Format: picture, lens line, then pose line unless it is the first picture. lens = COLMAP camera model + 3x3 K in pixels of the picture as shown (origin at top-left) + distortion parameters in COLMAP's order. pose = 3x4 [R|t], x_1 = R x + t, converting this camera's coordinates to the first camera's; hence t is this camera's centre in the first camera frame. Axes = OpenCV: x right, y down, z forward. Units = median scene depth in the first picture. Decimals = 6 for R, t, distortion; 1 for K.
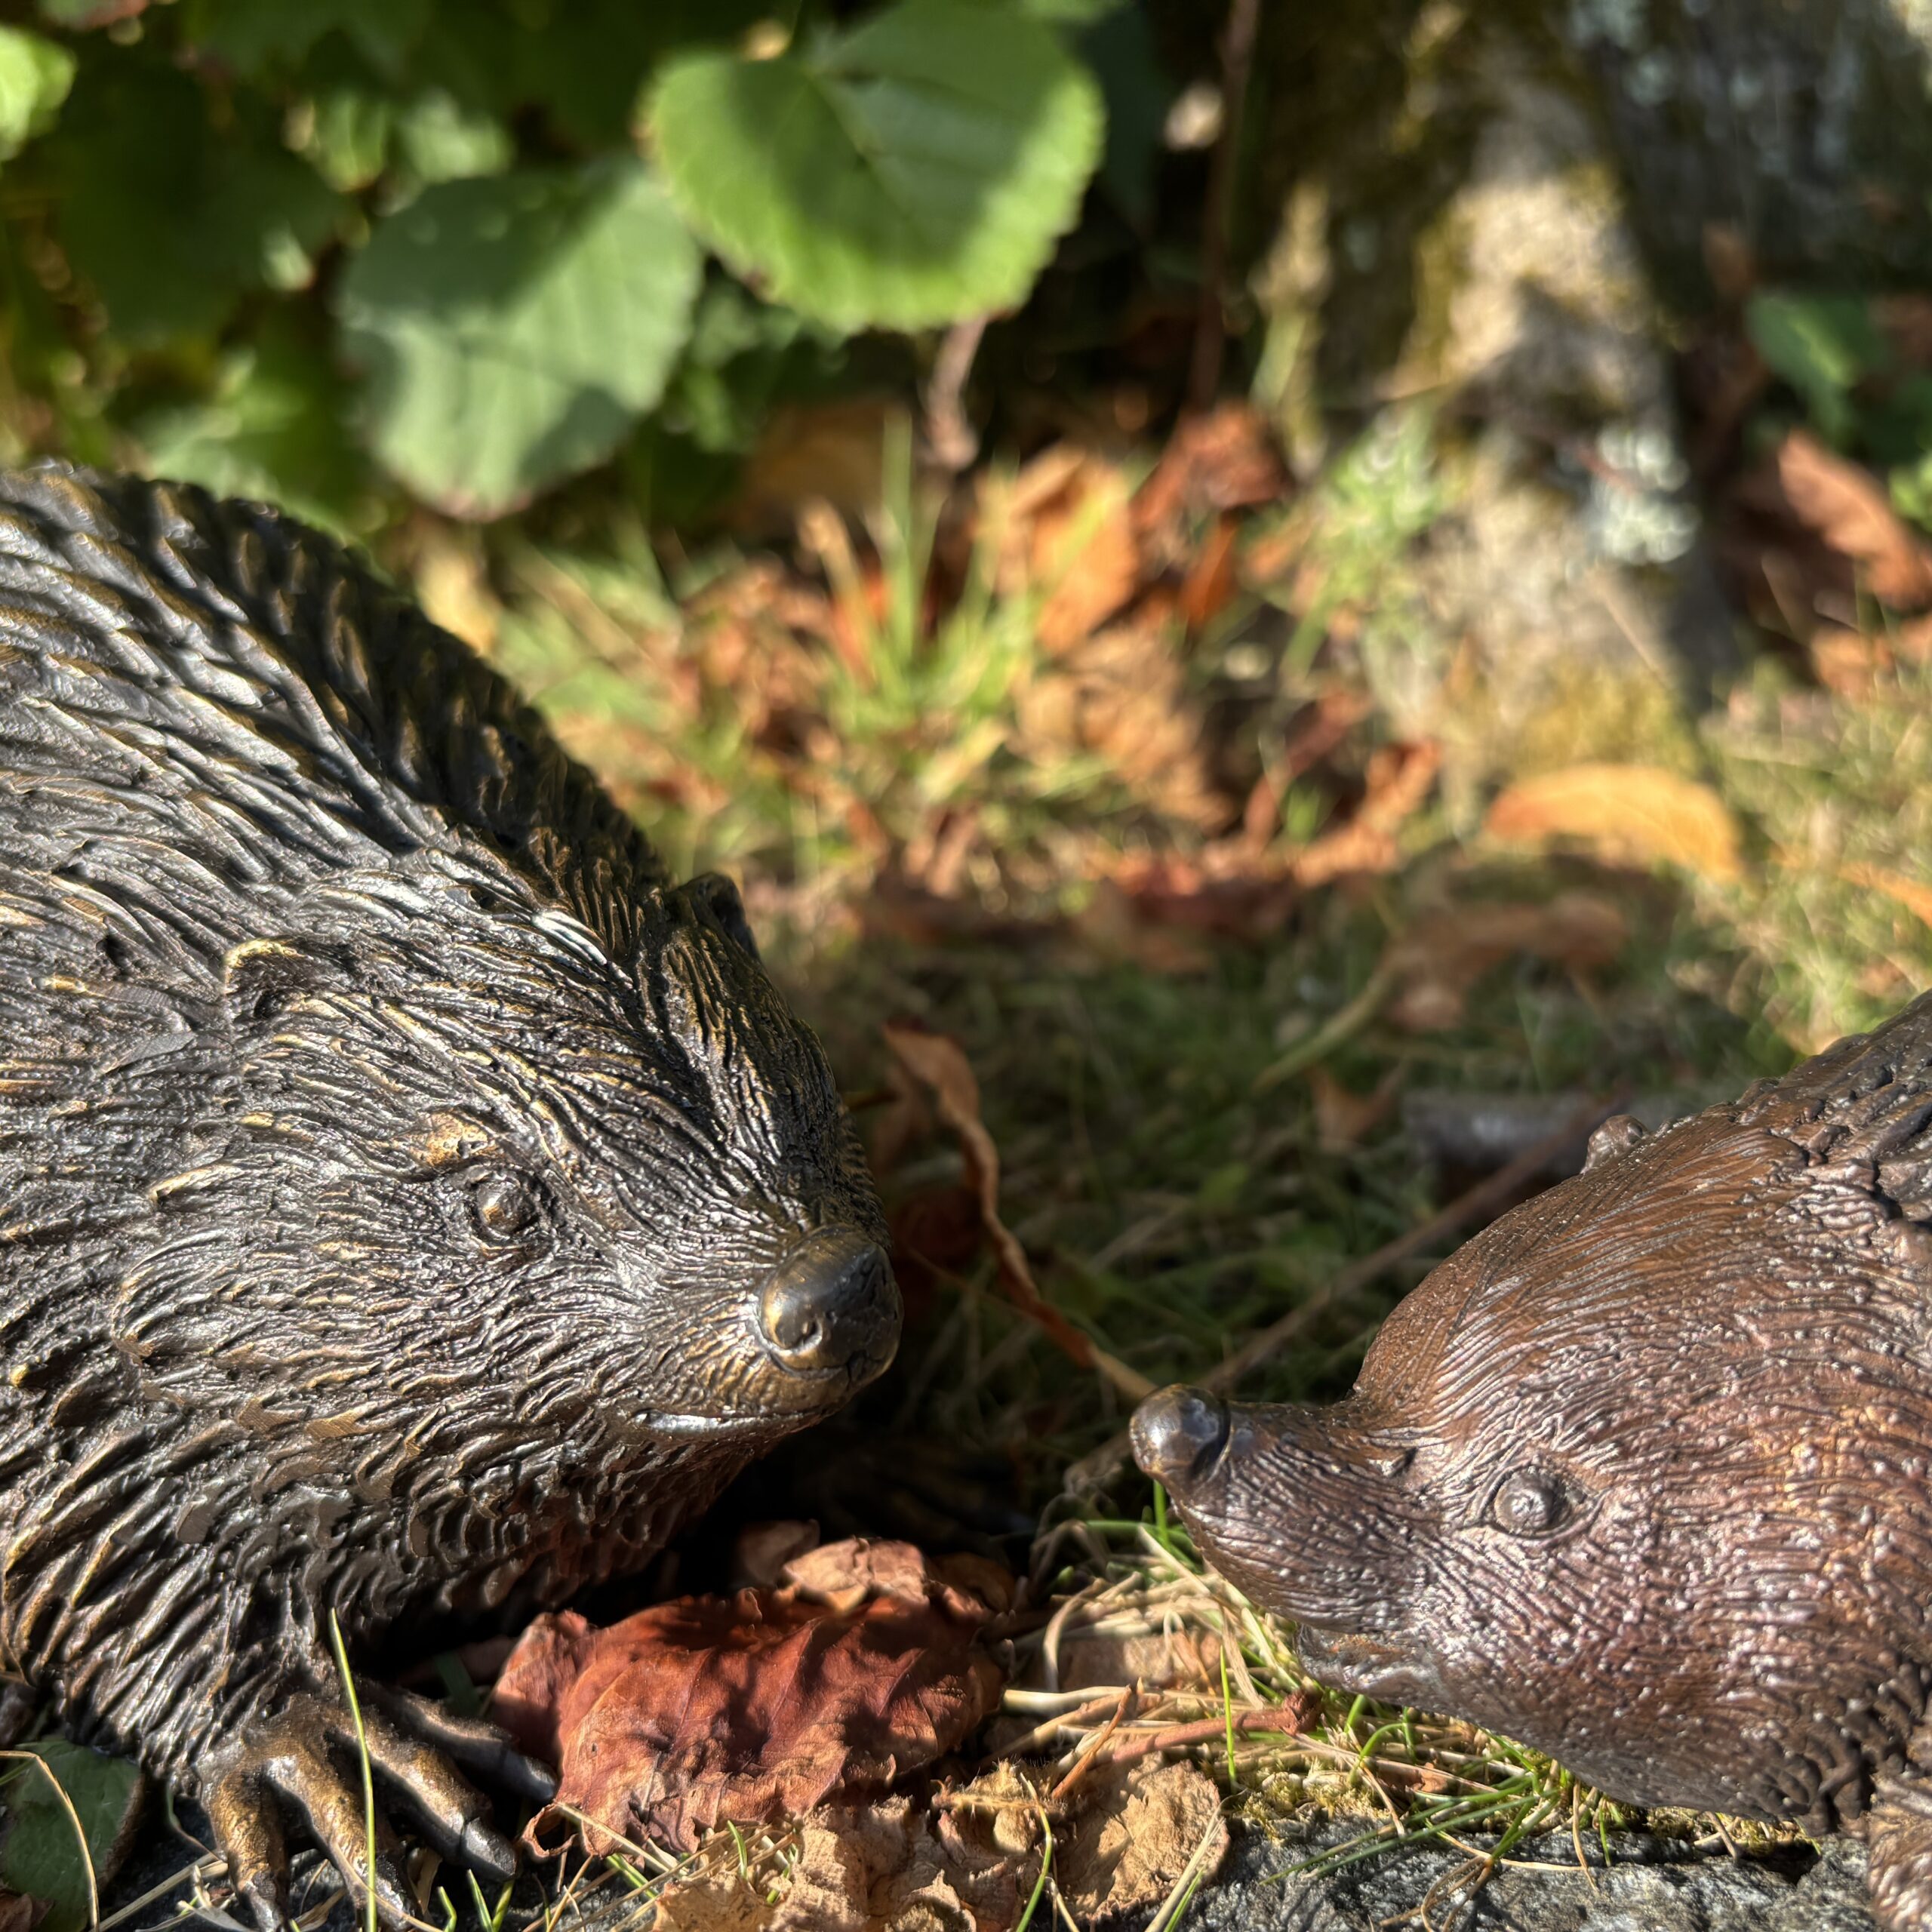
lens RADIAL K [[2174.0, 0, 1058.9], [0, 2174.0, 965.2], [0, 0, 1]] dist [-0.042348, -0.074947]
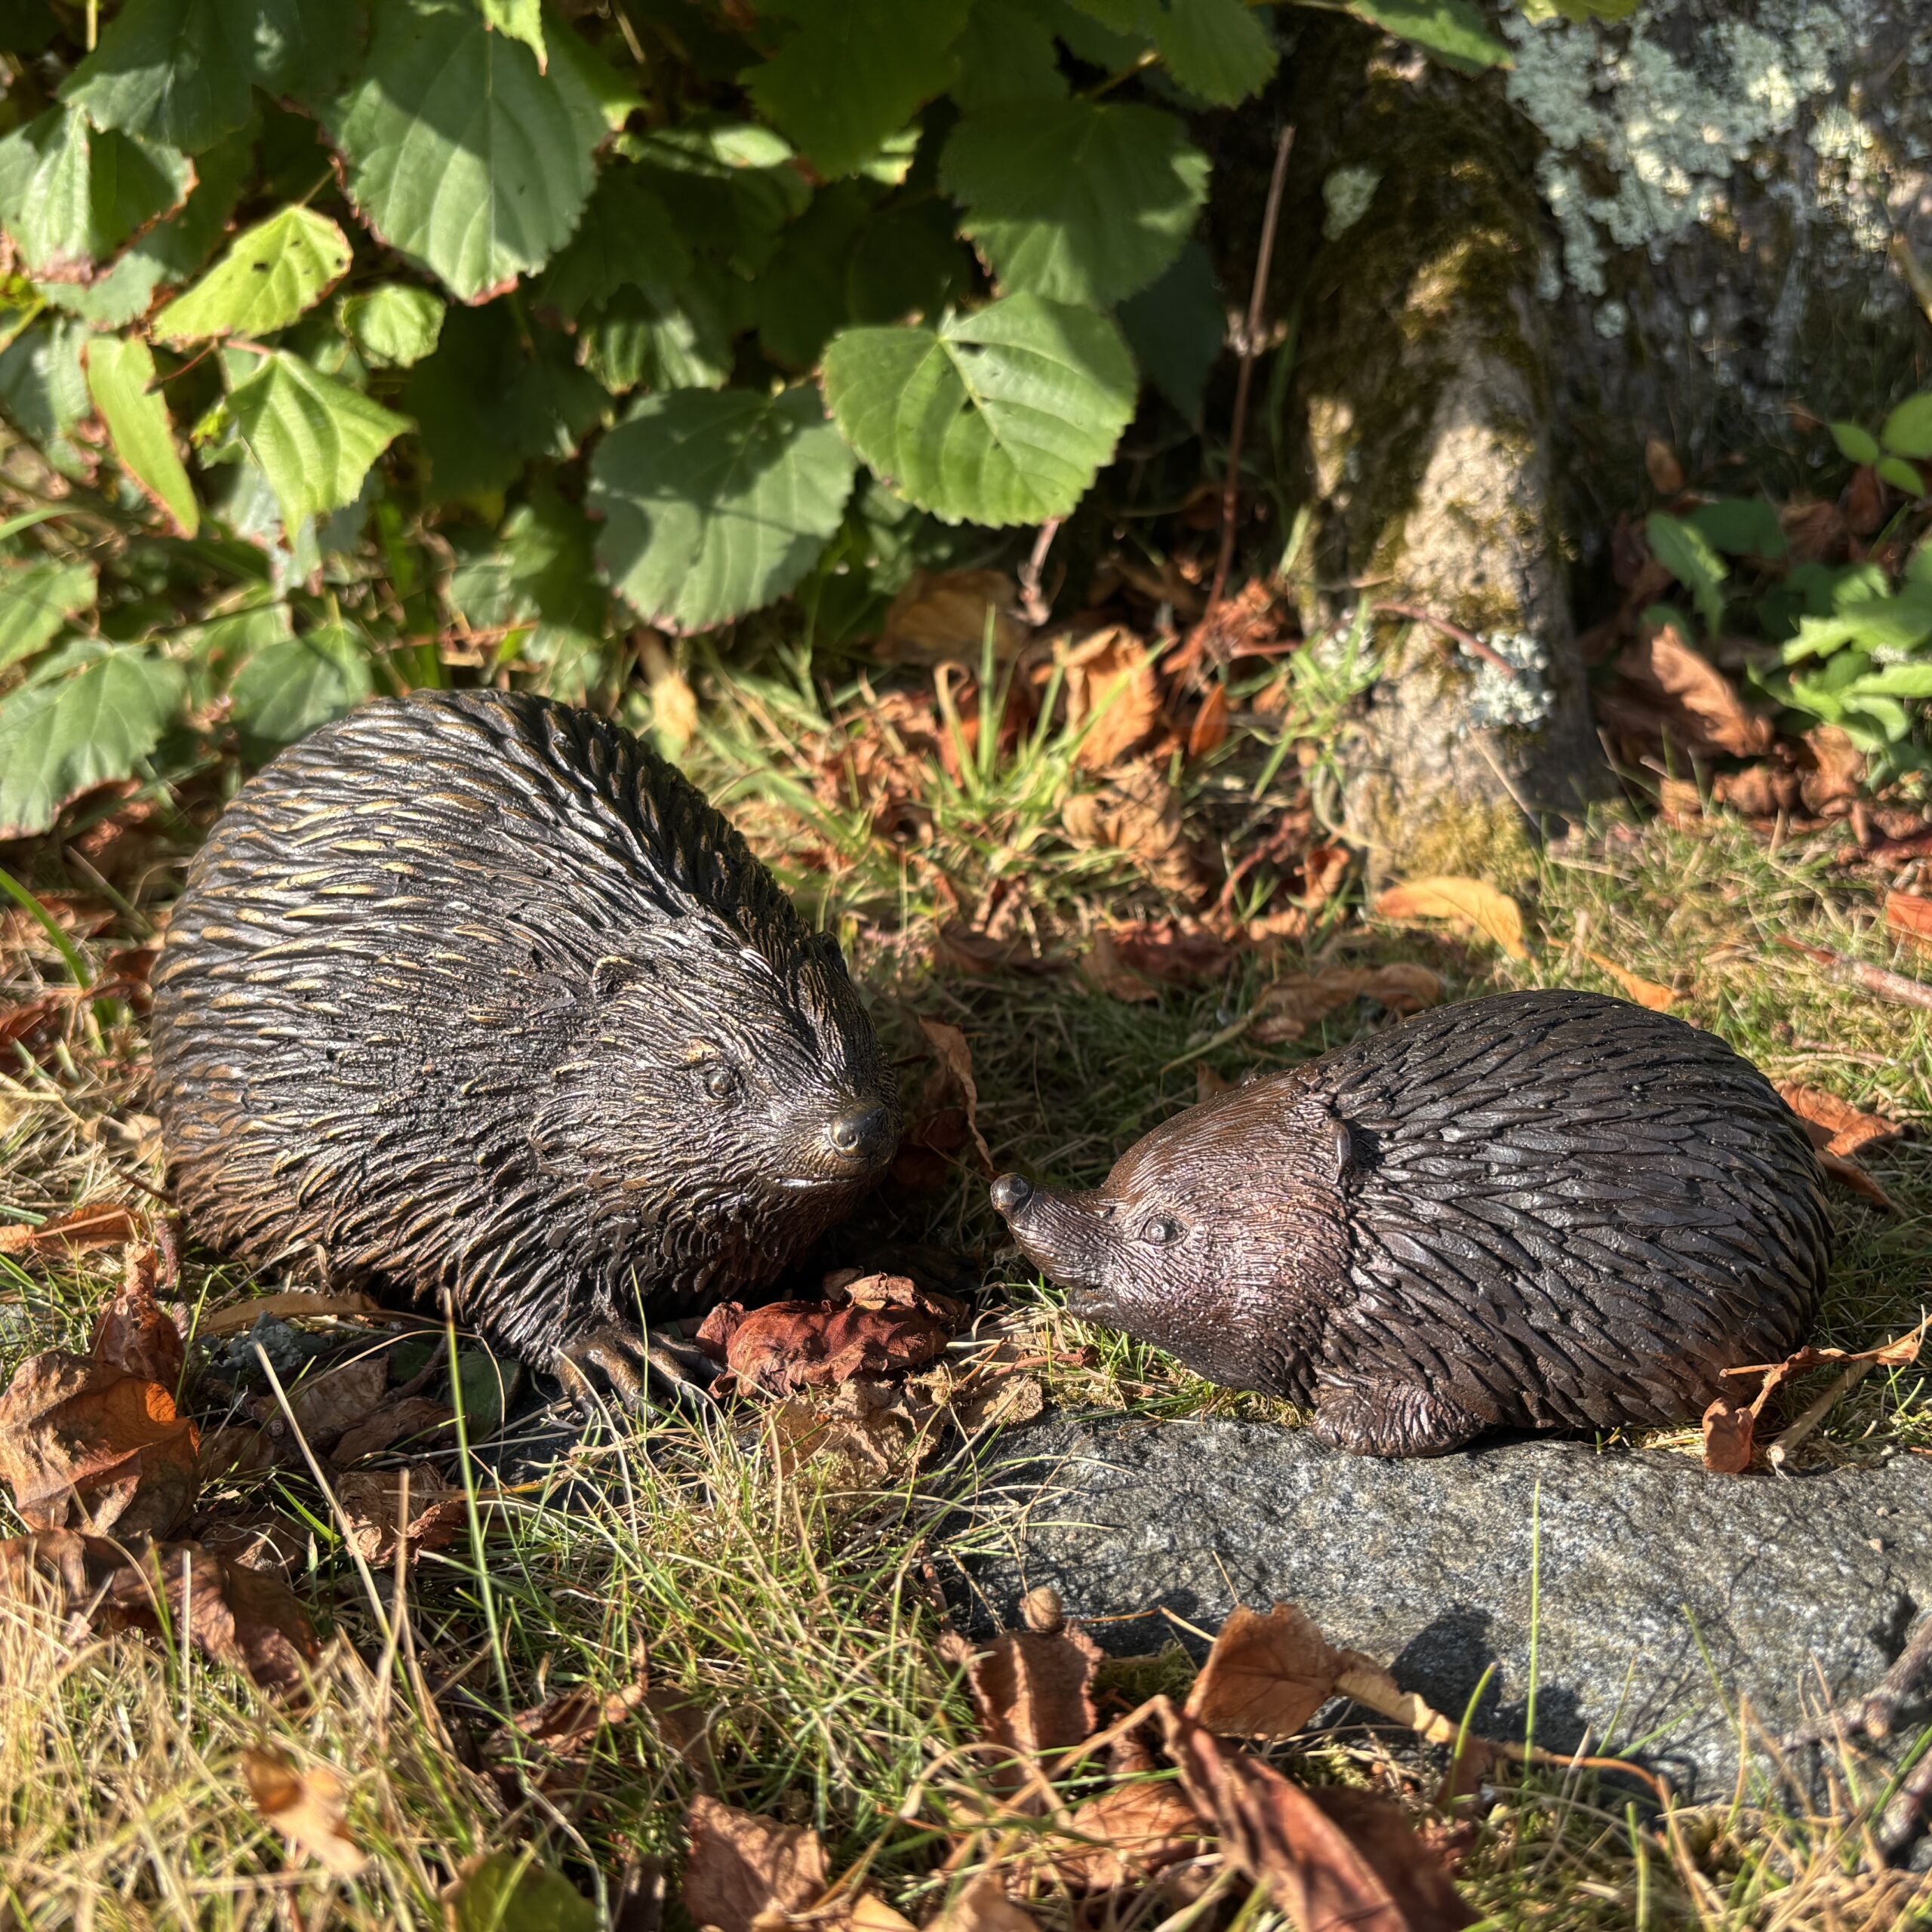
lens RADIAL K [[2174.0, 0, 1058.9], [0, 2174.0, 965.2], [0, 0, 1]] dist [-0.042348, -0.074947]
pose [[0.996462, 0.049138, -0.068184, 0.202260], [-0.050144, 0.998656, -0.013118, 0.003255], [0.067448, 0.016490, 0.997586, -1.033658]]
